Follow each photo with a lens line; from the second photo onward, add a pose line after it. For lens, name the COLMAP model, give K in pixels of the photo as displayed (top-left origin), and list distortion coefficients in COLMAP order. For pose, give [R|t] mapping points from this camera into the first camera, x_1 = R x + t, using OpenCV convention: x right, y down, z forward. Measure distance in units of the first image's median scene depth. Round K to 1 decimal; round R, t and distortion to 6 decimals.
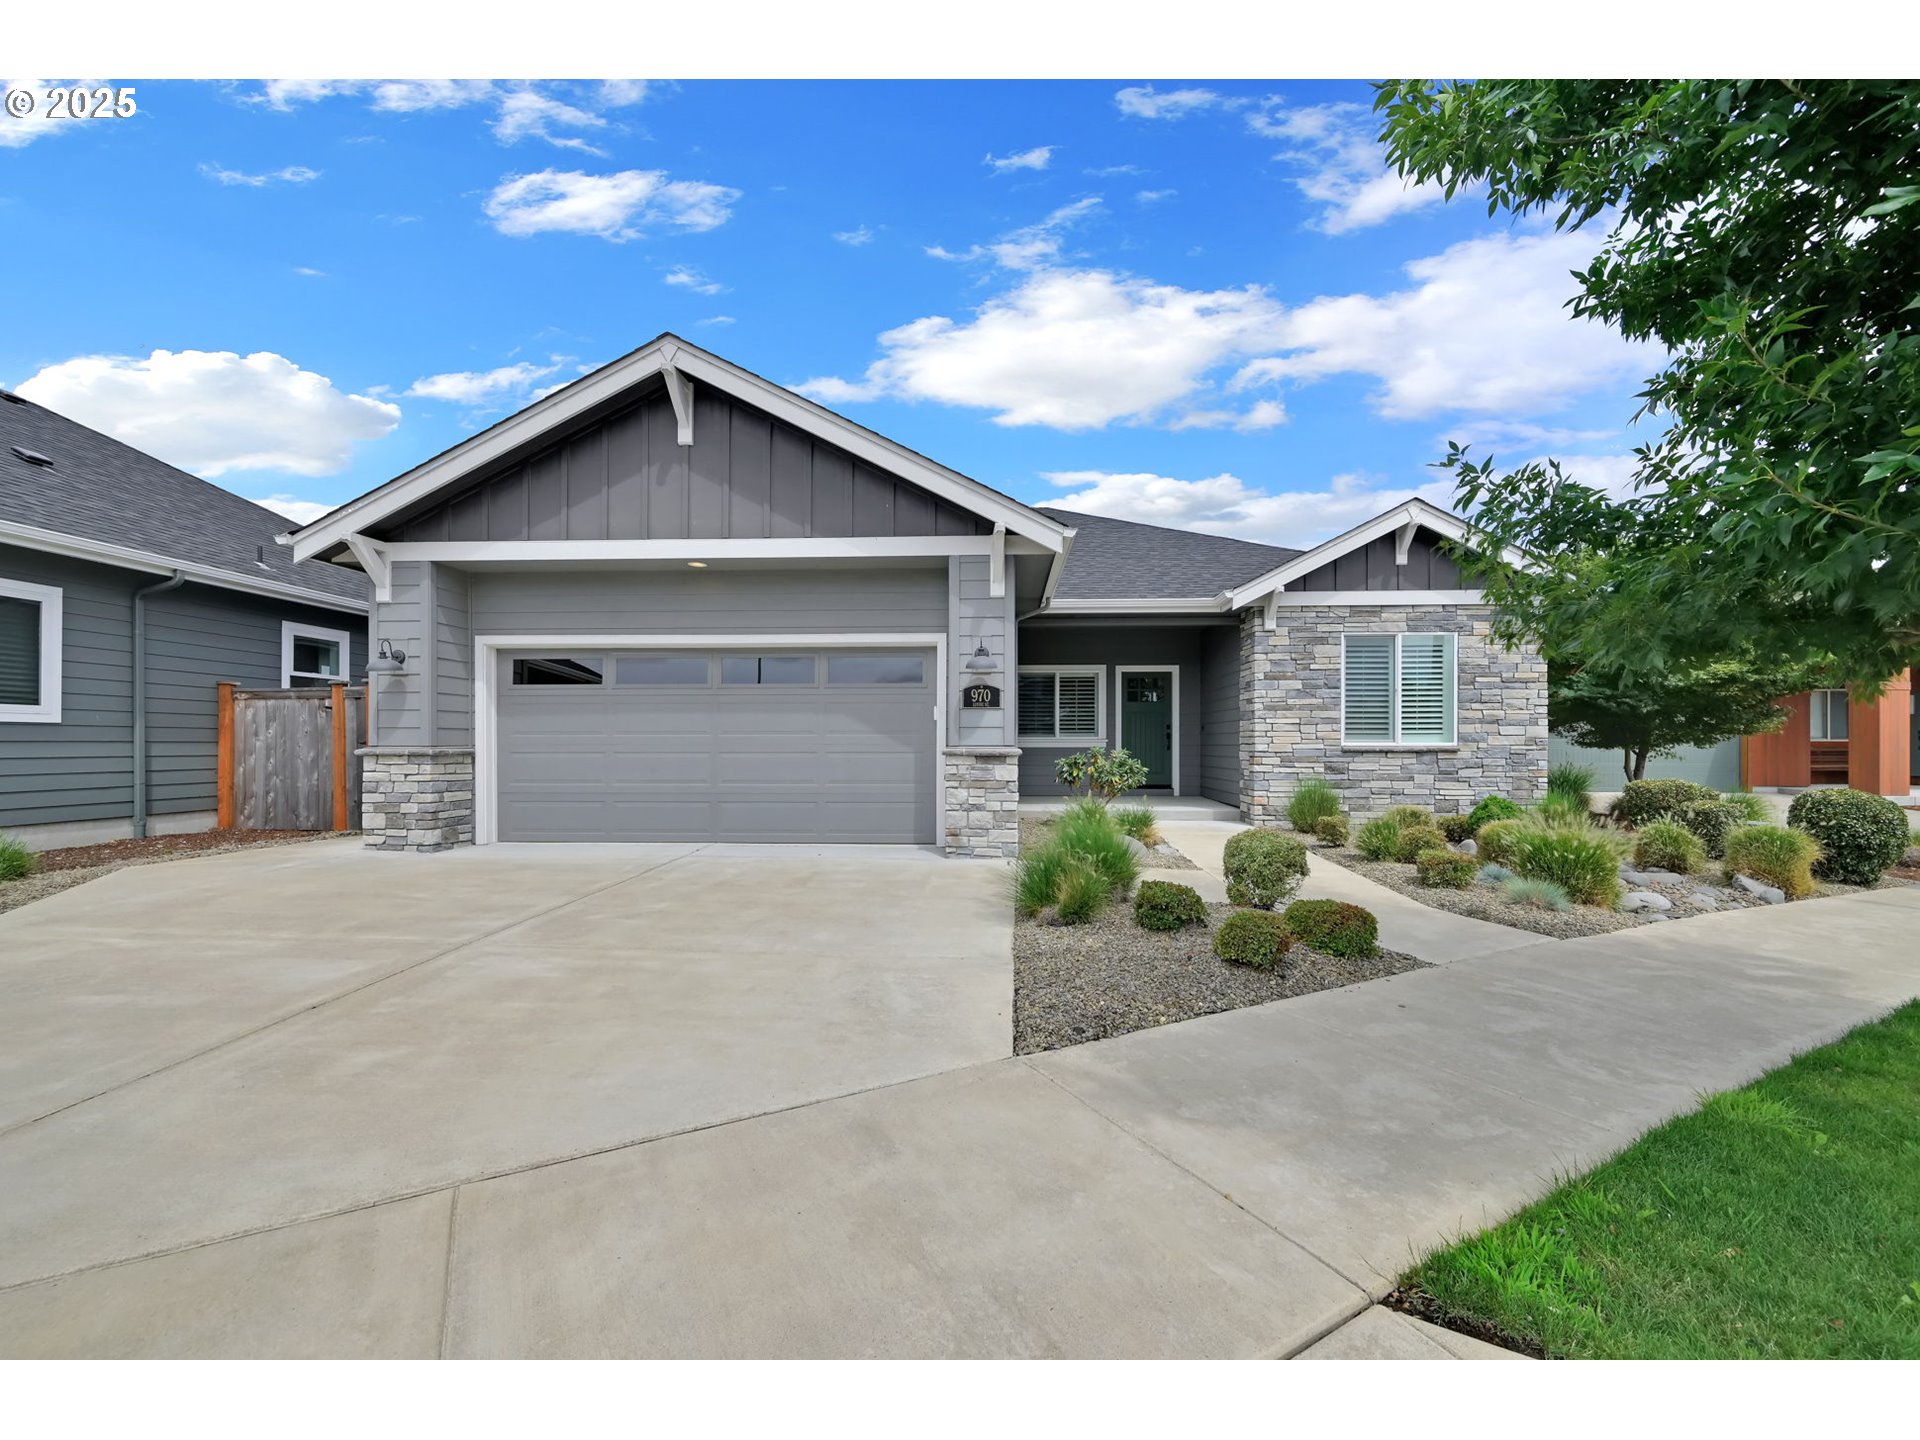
lens RADIAL K [[775.9, 0, 974.8], [0, 775.9, 749.9], [0, 0, 1]] dist [0.000260, -0.000034]
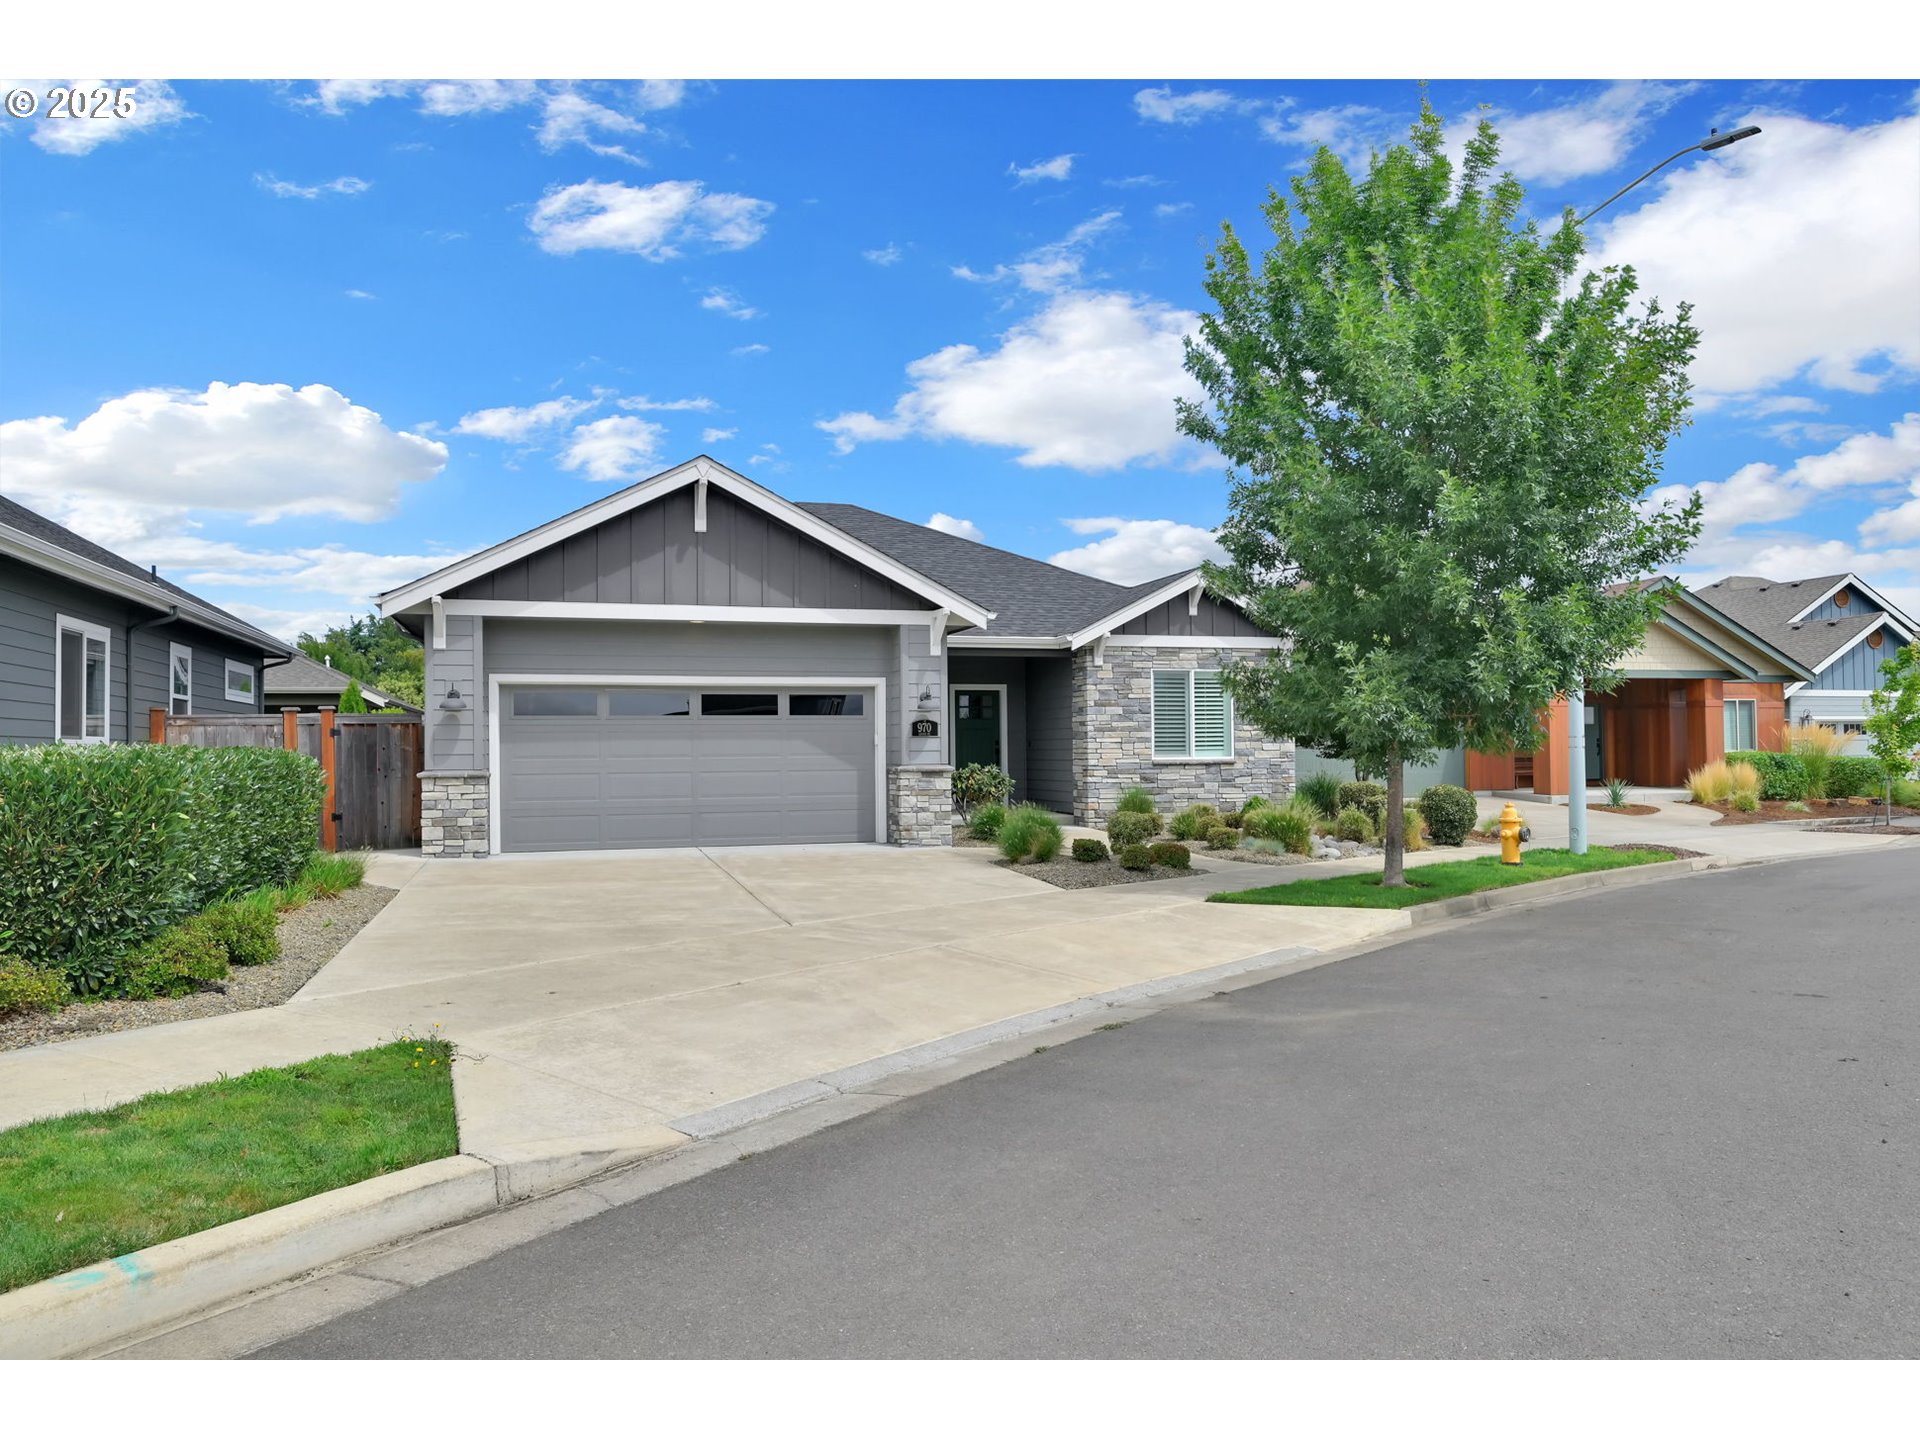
lens RADIAL K [[1339.0, 0, 979.3], [0, 1339.0, 717.9], [0, 0, 1]] dist [-0.012325, 0.001290]
pose [[0.939268, 0.000271, 0.343185, -0.562911], [0.011017, 0.999460, -0.030943, -0.010321], [-0.343008, 0.032844, 0.938758, -0.988219]]
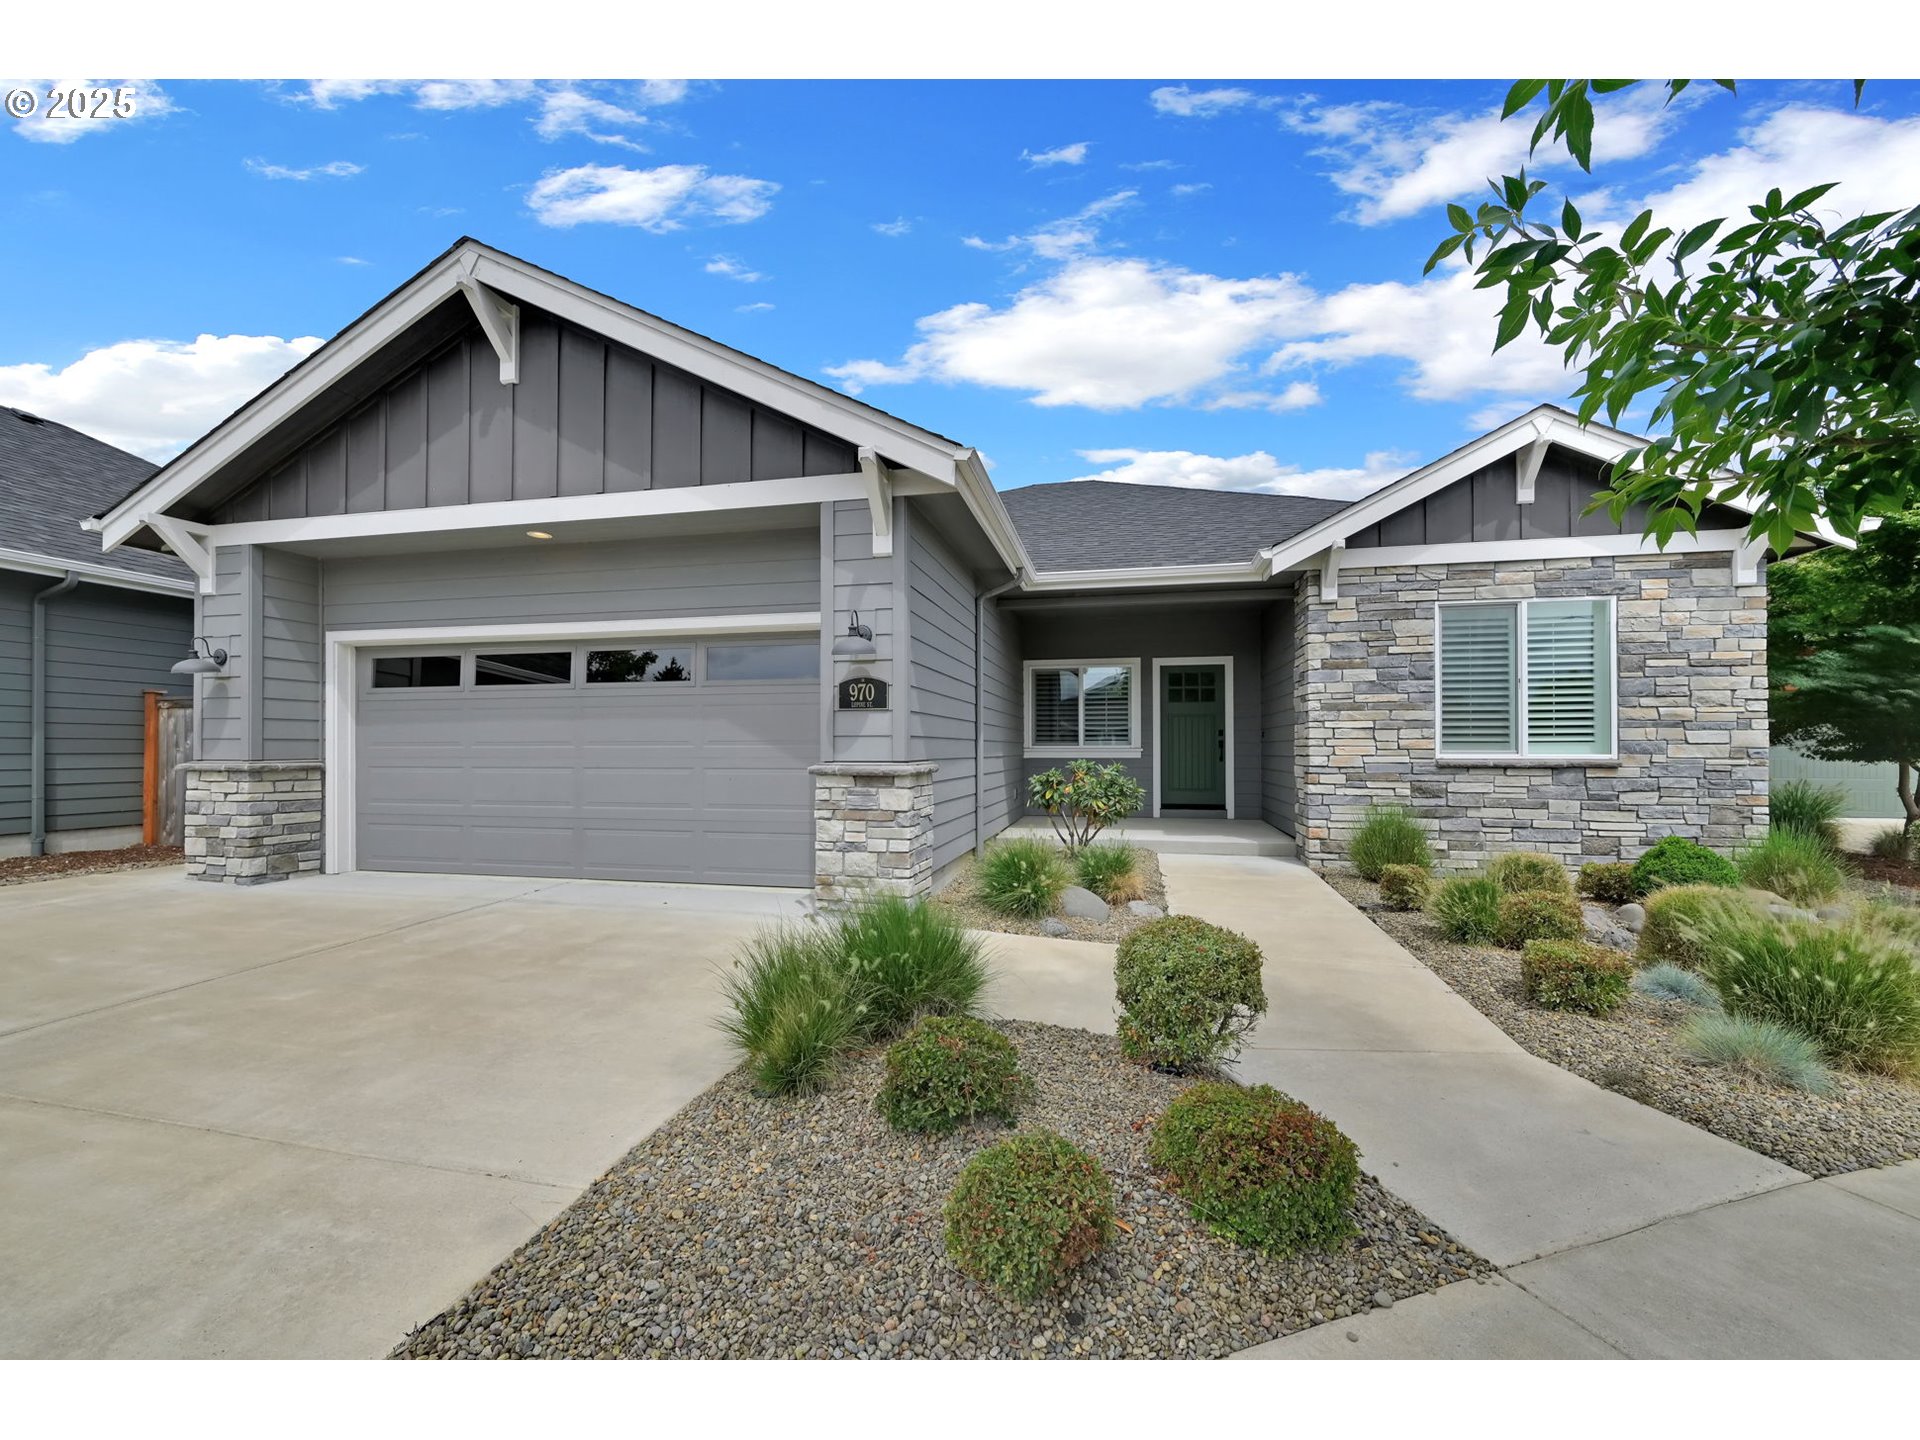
lens RADIAL K [[763.6, 0, 969.3], [0, 763.6, 743.9], [0, 0, 1]] dist [-0.000918, 0.000217]
pose [[0.985636, -0.001747, -0.168876, 0.179804], [-0.000747, 0.999892, -0.014702, -0.008990], [0.168883, 0.014617, 0.985528, 0.248861]]
